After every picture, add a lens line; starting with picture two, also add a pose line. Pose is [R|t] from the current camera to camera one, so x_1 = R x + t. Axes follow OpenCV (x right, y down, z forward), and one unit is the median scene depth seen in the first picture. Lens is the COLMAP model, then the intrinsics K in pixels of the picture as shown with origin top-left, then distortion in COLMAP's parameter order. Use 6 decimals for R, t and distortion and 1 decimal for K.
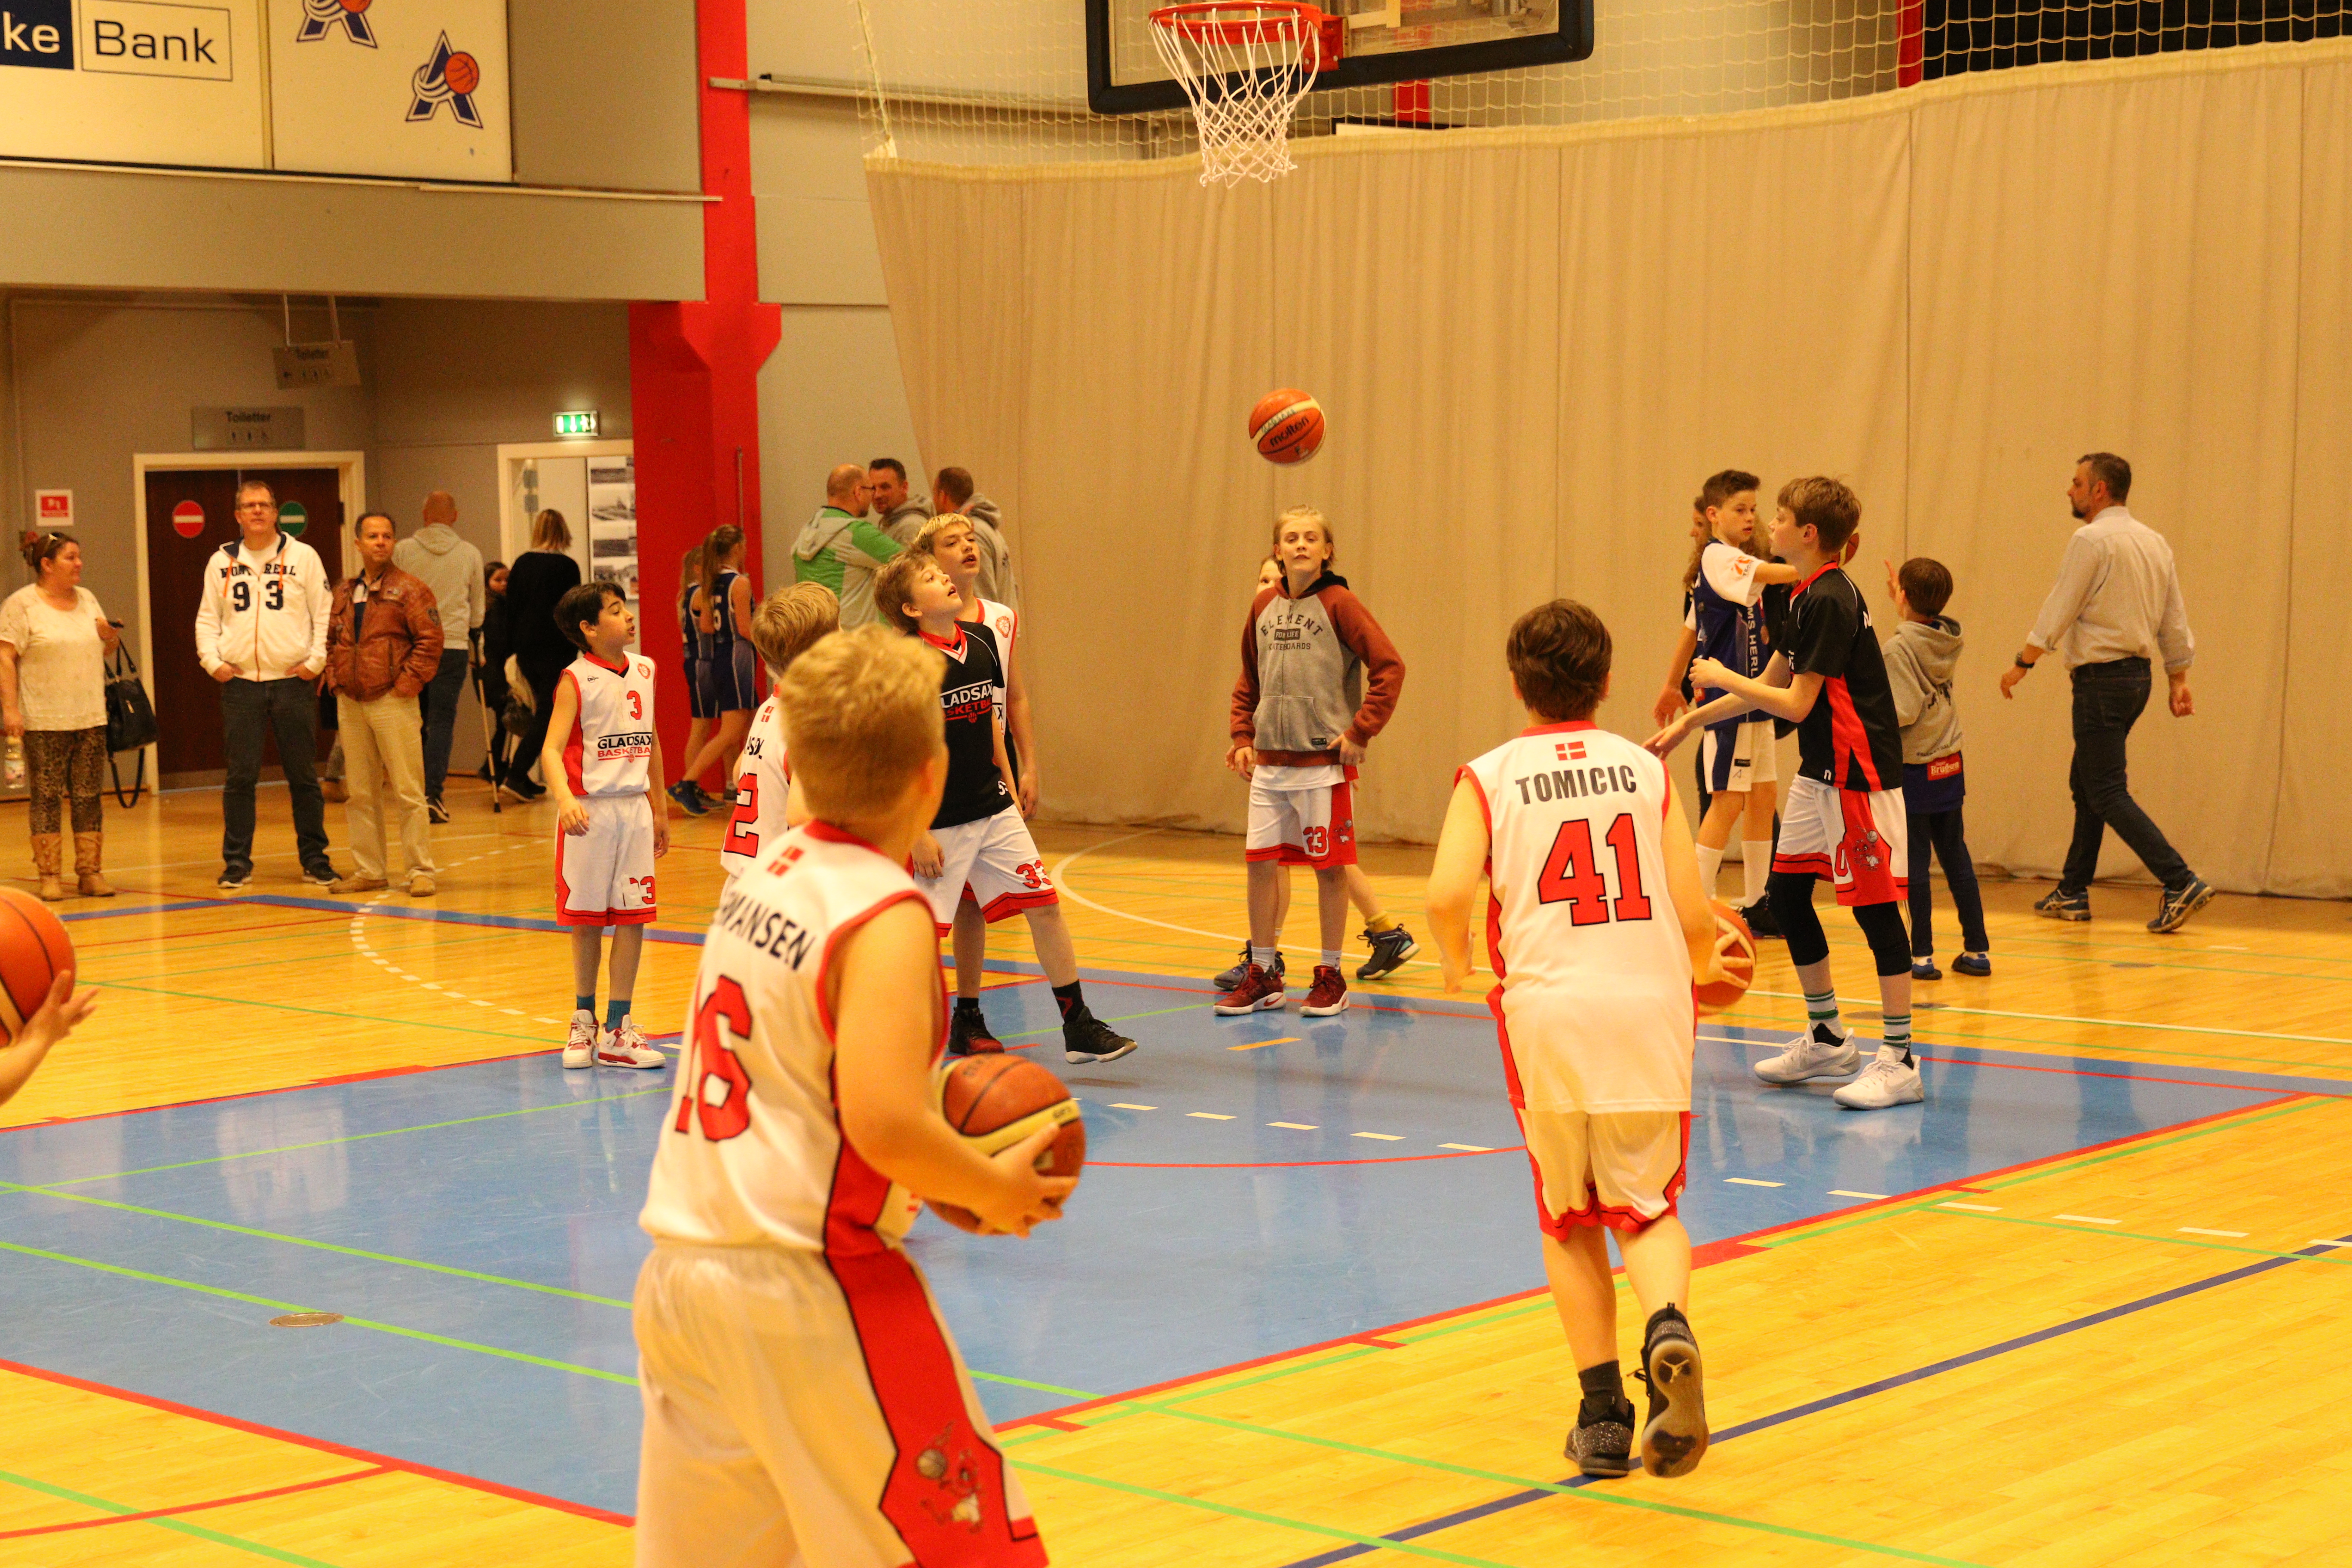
lens RADIAL K [[4022.0, 0, 1176.0], [0, 4022.0, 784.0], [0, 0, 1]] dist [0.003439, 0.146096]
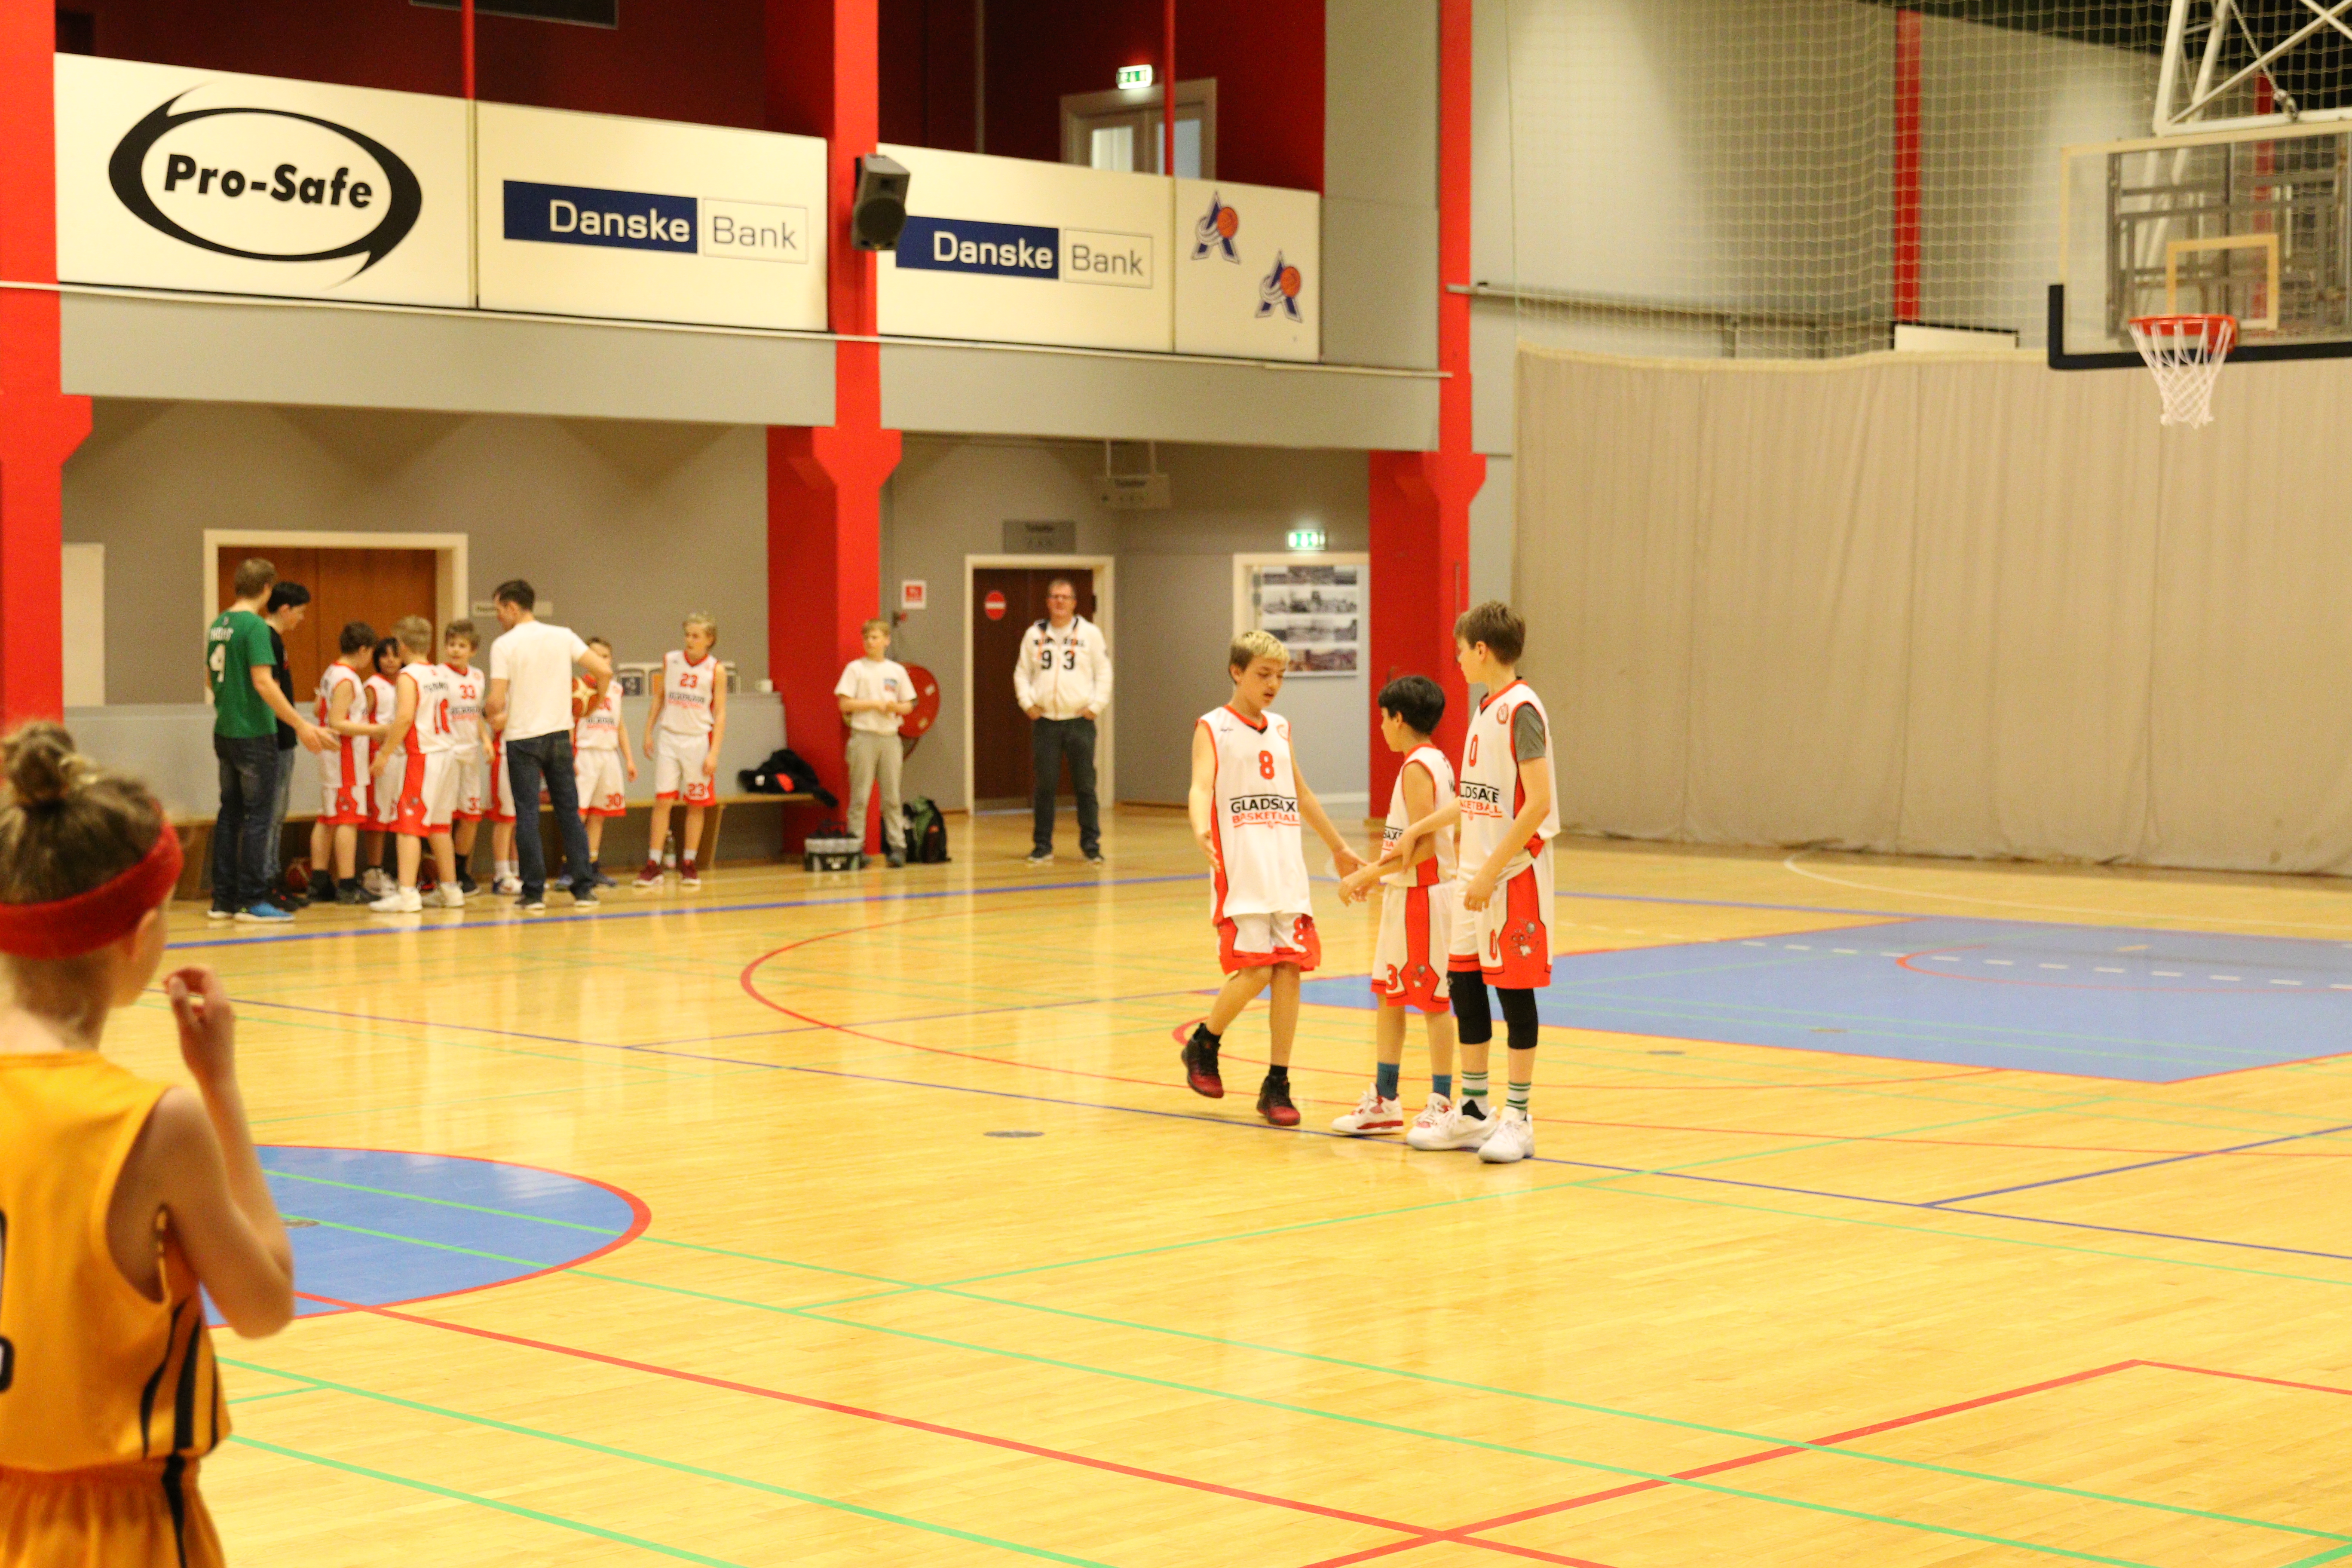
lens RADIAL K [[4094.4, 0, 1176.0], [0, 4094.4, 784.0], [0, 0, 1]] dist [0.005429, 0.185496]
pose [[0.999724, 0.023304, -0.002836, -0.196540], [-0.023373, 0.999350, -0.027434, 0.029277], [0.002195, 0.027492, 0.999620, -0.351330]]
